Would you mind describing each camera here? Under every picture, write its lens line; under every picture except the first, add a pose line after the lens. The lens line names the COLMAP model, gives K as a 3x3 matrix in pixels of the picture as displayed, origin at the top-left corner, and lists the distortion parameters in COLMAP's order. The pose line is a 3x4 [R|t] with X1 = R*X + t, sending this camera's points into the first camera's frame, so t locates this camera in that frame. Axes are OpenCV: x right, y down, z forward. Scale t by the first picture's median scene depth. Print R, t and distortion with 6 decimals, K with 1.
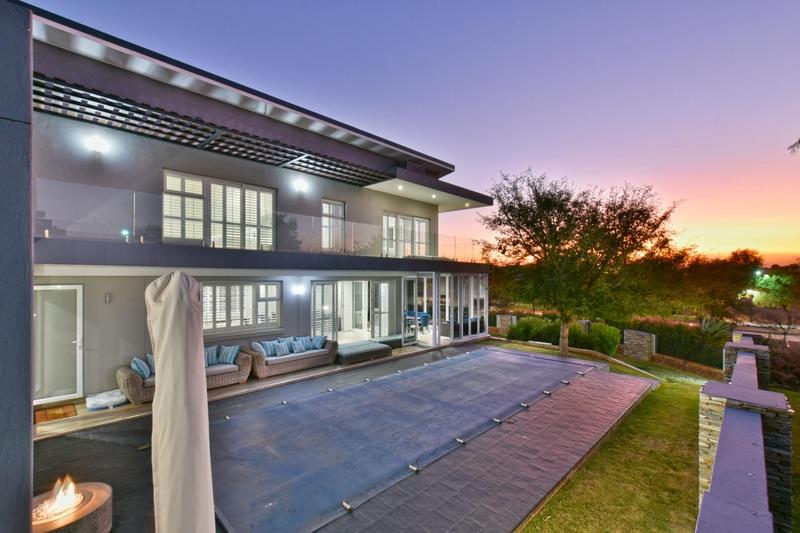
lens RADIAL K [[353.1, 0, 401.6], [0, 353.1, 277.3], [0, 0, 1]] dist [0.002518, 0.000278]
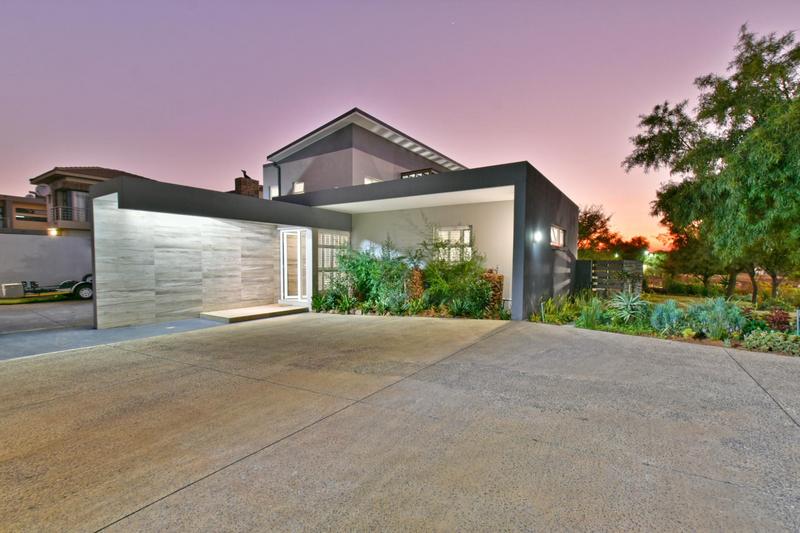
lens RADIAL K [[353.1, 0, 401.6], [0, 353.1, 277.3], [0, 0, 1]] dist [0.002518, 0.000278]
pose [[0.984103, -0.004734, 0.177538, -0.329472], [-0.003422, 0.998954, 0.045606, 0.035520], [-0.177568, -0.045489, 0.983057, -0.345545]]
